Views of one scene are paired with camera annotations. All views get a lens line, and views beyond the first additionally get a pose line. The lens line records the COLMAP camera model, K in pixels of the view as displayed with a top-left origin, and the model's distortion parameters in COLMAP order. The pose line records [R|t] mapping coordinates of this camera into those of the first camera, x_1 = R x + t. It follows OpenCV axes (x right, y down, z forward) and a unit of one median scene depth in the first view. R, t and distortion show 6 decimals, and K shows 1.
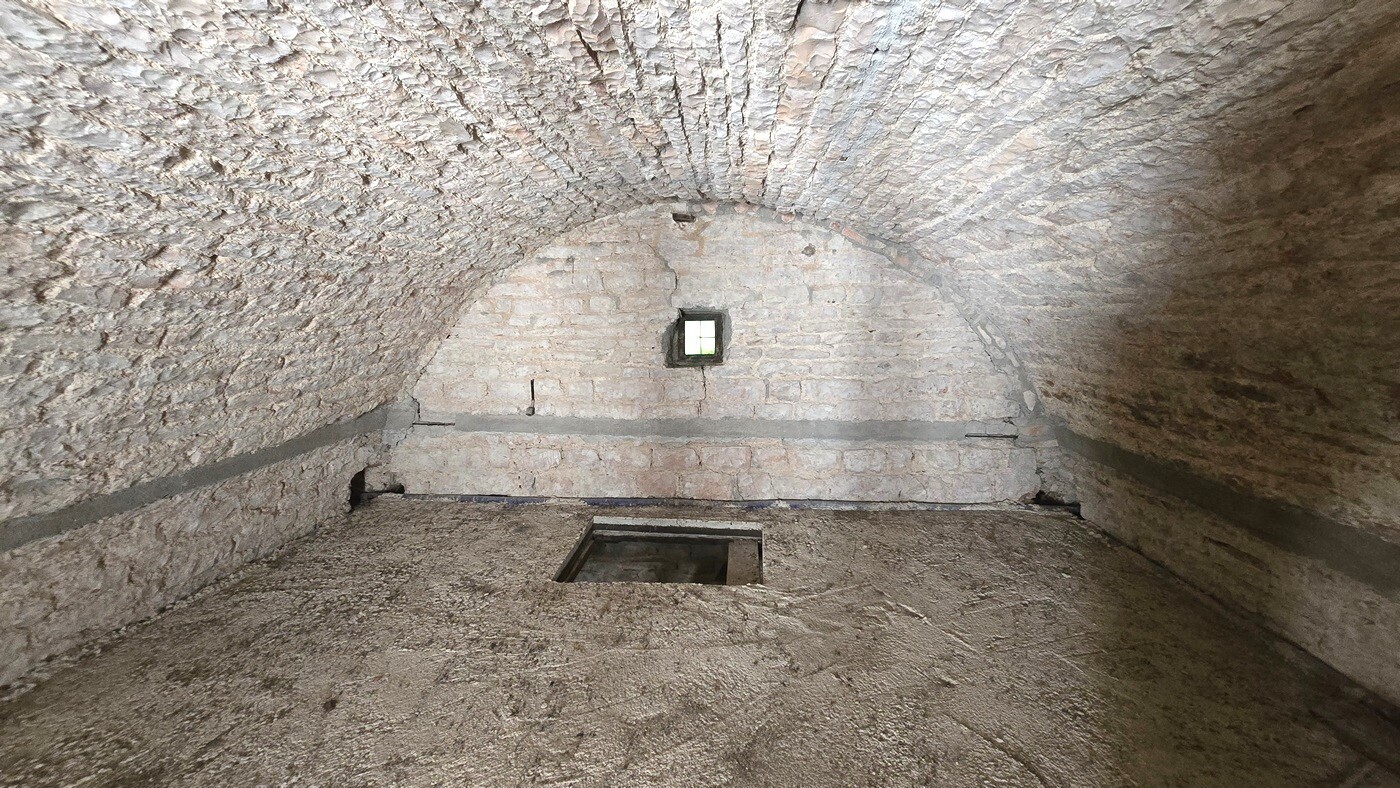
lens RADIAL K [[569.8, 0, 695.3], [0, 569.8, 397.0], [0, 0, 1]] dist [-0.003445, 0.000307]
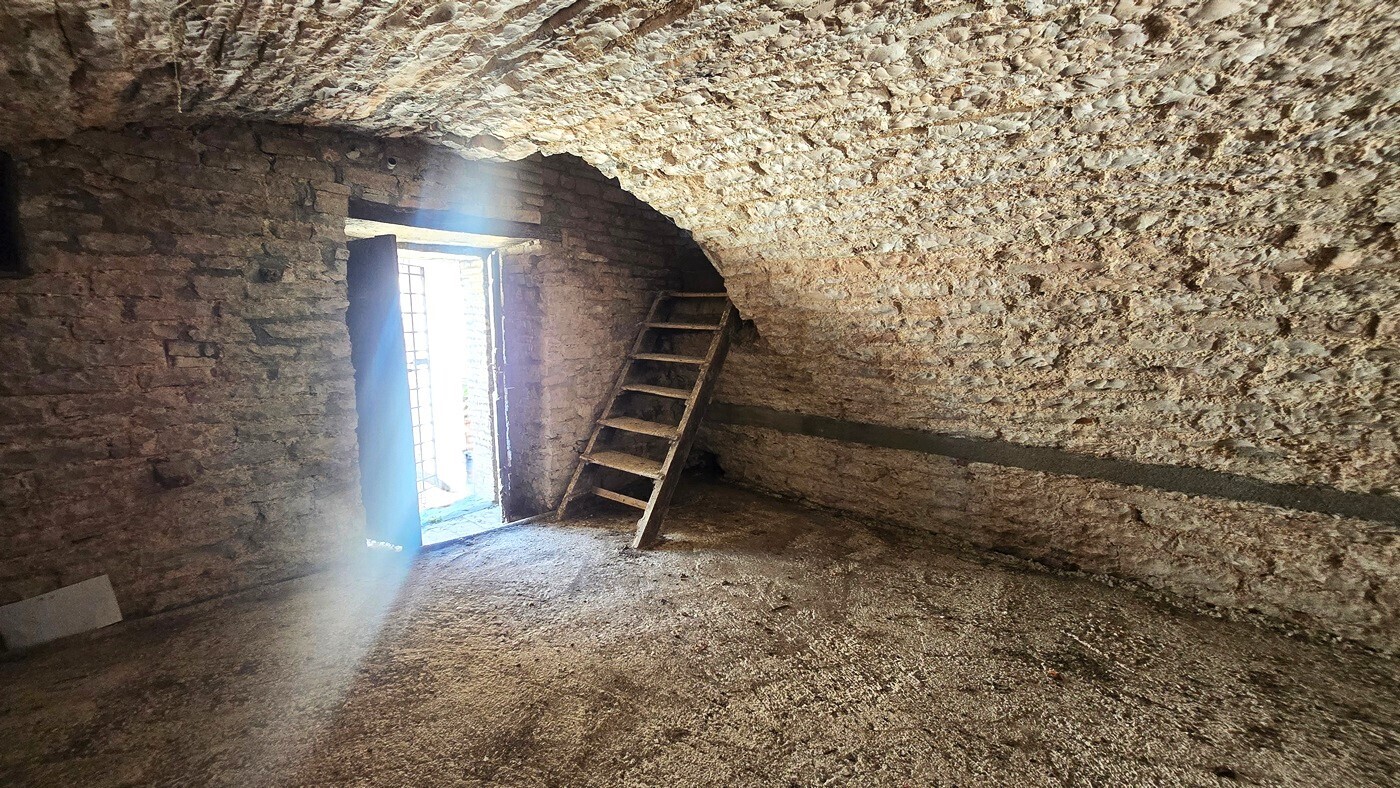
lens RADIAL K [[569.8, 0, 693.8], [0, 569.8, 392.9], [0, 0, 1]] dist [-0.003445, 0.000307]
pose [[-0.605956, 0.100028, -0.789184, 0.411995], [-0.118173, 0.969737, 0.213649, -0.072239], [0.786672, 0.222722, -0.575797, 0.752480]]
